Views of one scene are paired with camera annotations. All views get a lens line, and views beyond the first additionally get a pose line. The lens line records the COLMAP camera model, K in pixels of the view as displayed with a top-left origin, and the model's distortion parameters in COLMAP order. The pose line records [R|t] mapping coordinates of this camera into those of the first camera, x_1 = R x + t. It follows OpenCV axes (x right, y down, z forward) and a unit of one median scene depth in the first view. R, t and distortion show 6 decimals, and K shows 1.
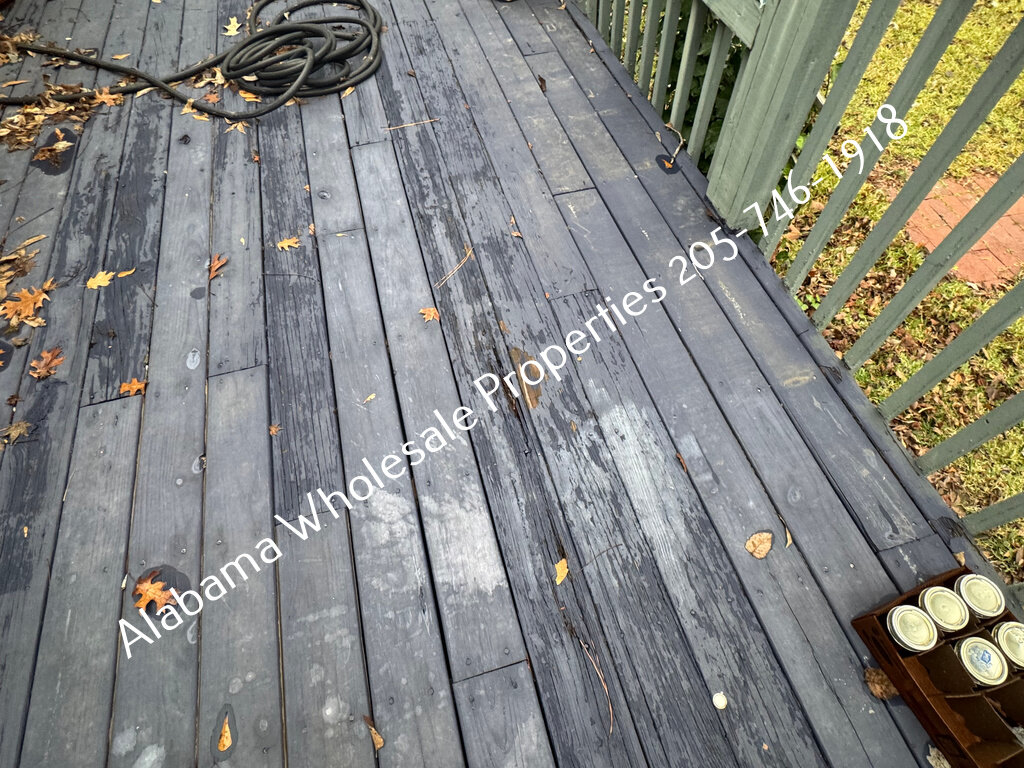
lens RADIAL K [[534.3, 0, 513.5], [0, 534.3, 385.4], [0, 0, 1]] dist [-0.004467, 0.002672]
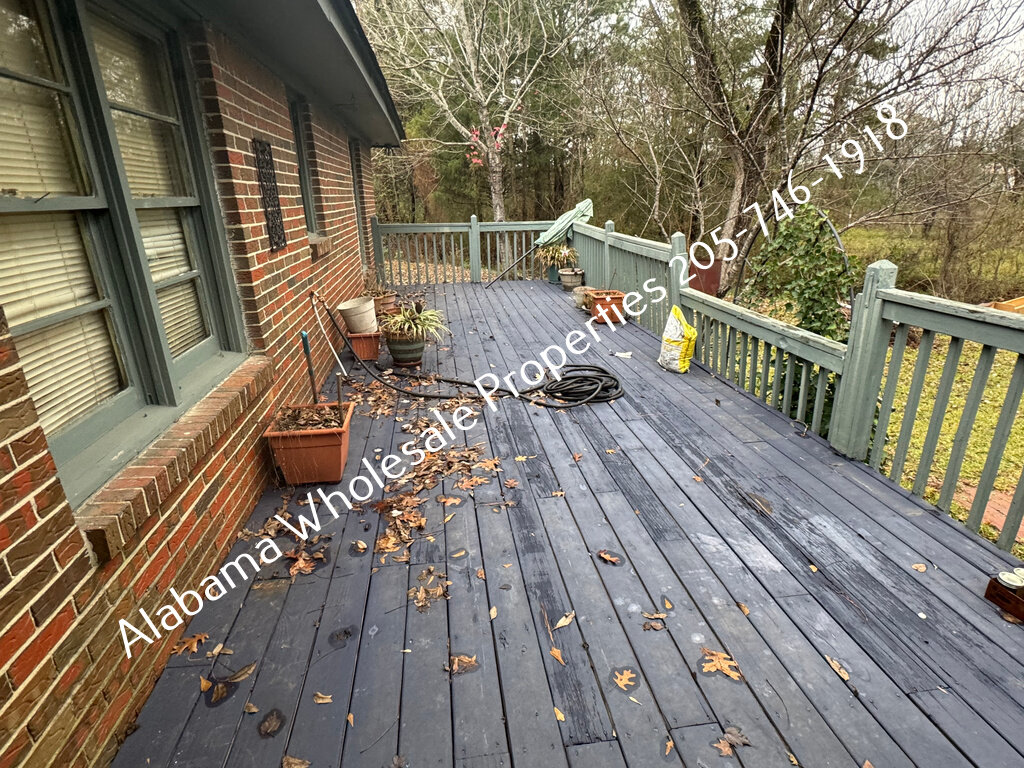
lens RADIAL K [[534.3, 0, 513.5], [0, 534.3, 385.4], [0, 0, 1]] dist [-0.004467, 0.002672]
pose [[0.990752, 0.039533, -0.129799, -0.517080], [-0.111626, 0.781317, -0.614072, 0.768581], [0.077138, 0.622881, 0.778504, -0.685170]]
